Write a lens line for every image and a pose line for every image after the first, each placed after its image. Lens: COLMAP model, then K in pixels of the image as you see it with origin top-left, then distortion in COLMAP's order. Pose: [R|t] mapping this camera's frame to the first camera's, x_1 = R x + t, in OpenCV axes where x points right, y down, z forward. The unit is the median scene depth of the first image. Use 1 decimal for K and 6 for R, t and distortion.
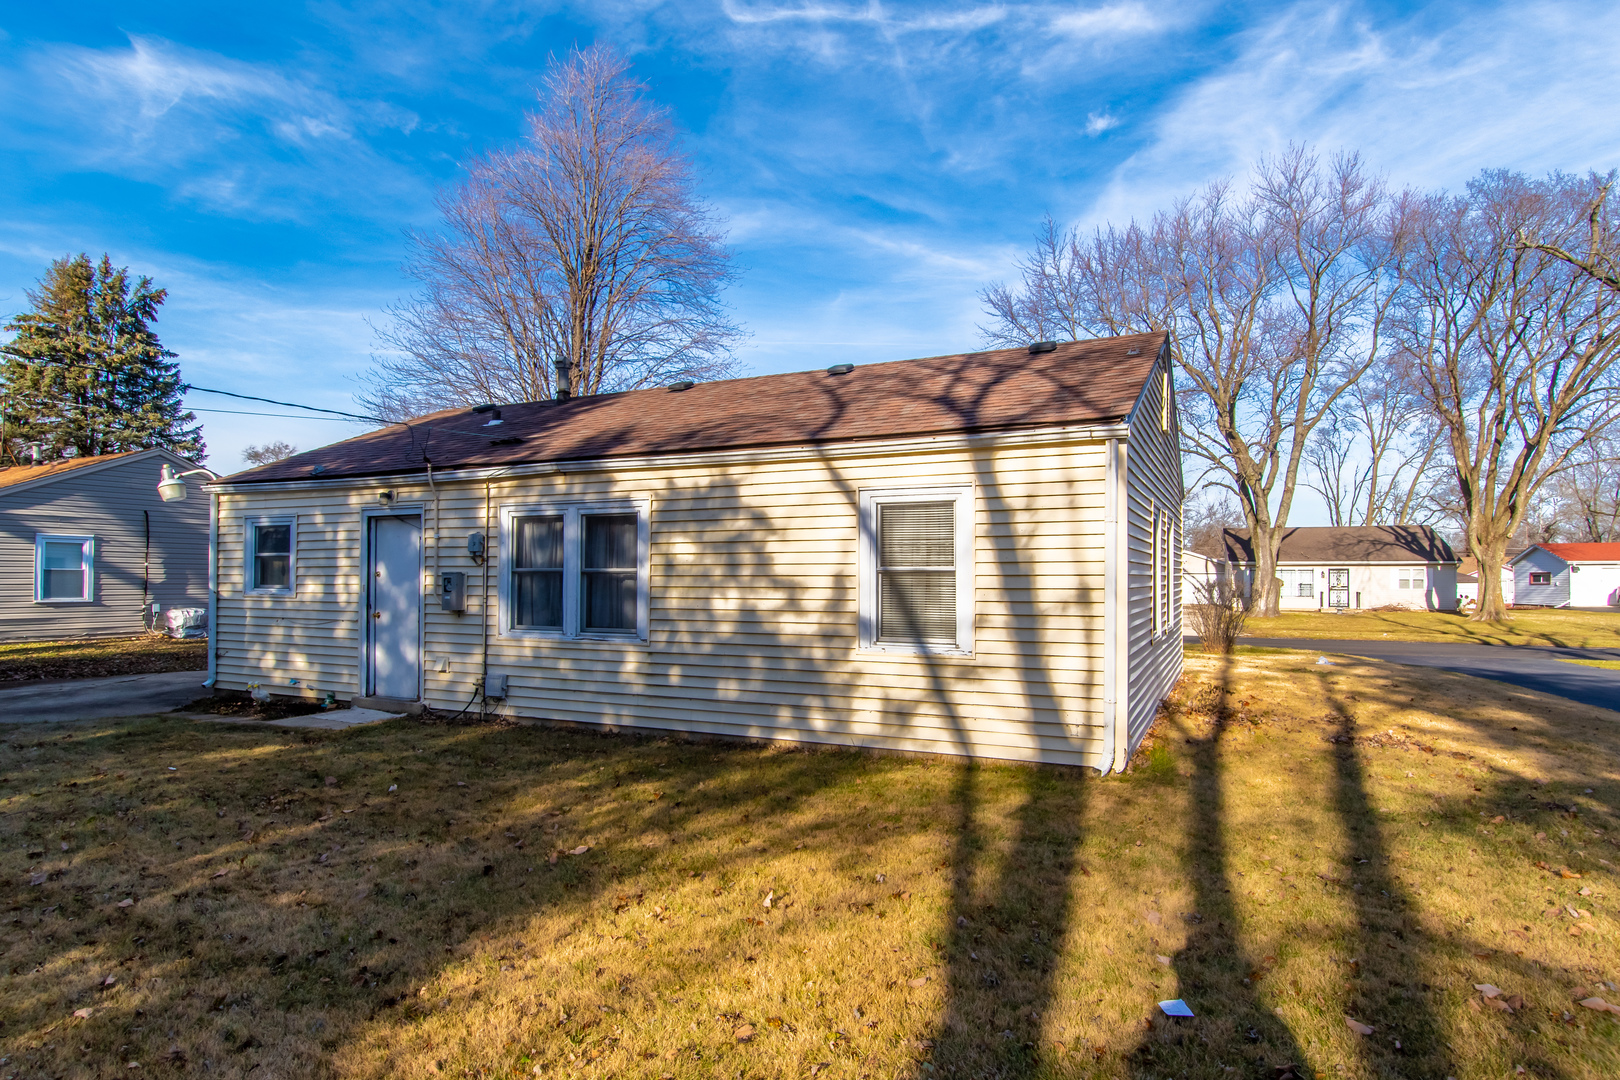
lens RADIAL K [[894.2, 0, 819.6], [0, 894.2, 549.8], [0, 0, 1]] dist [0.010568, -0.009629]
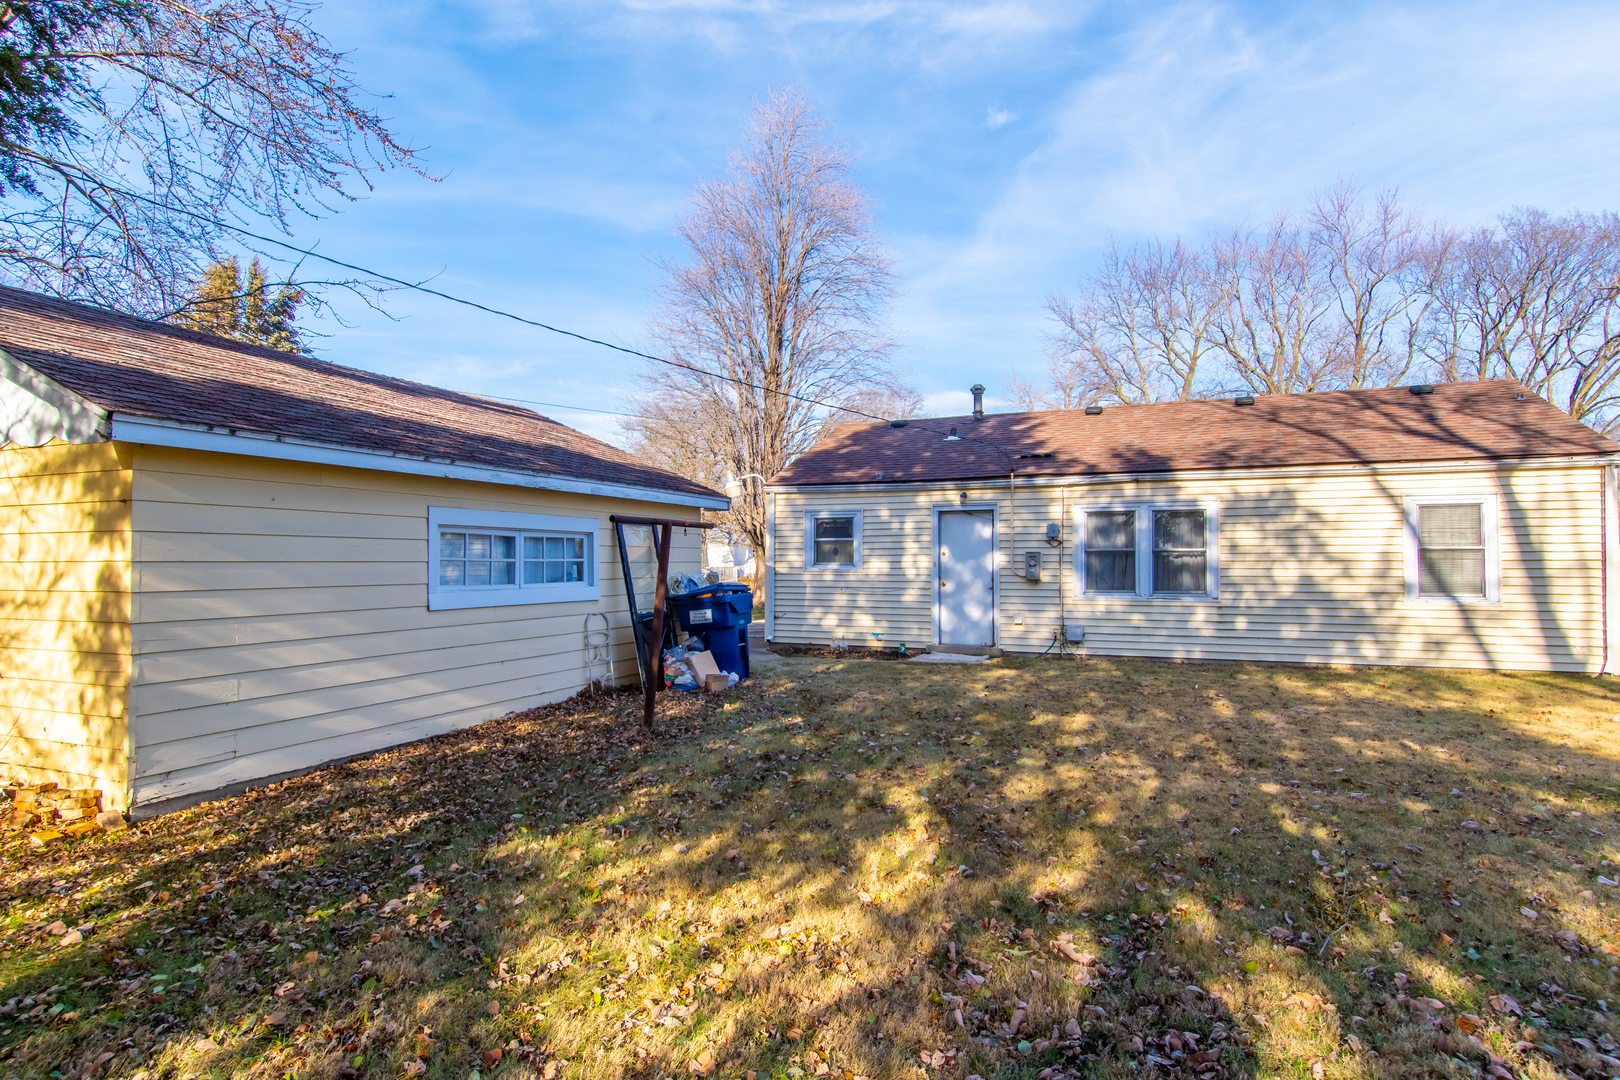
lens RADIAL K [[894.2, 0, 798.4], [0, 894.2, 541.6], [0, 0, 1]] dist [0.010568, -0.009629]
pose [[0.998326, -0.001632, 0.057811, -0.932478], [0.001243, 0.999976, 0.006768, -0.001078], [-0.057820, -0.006685, 0.998305, -0.393857]]
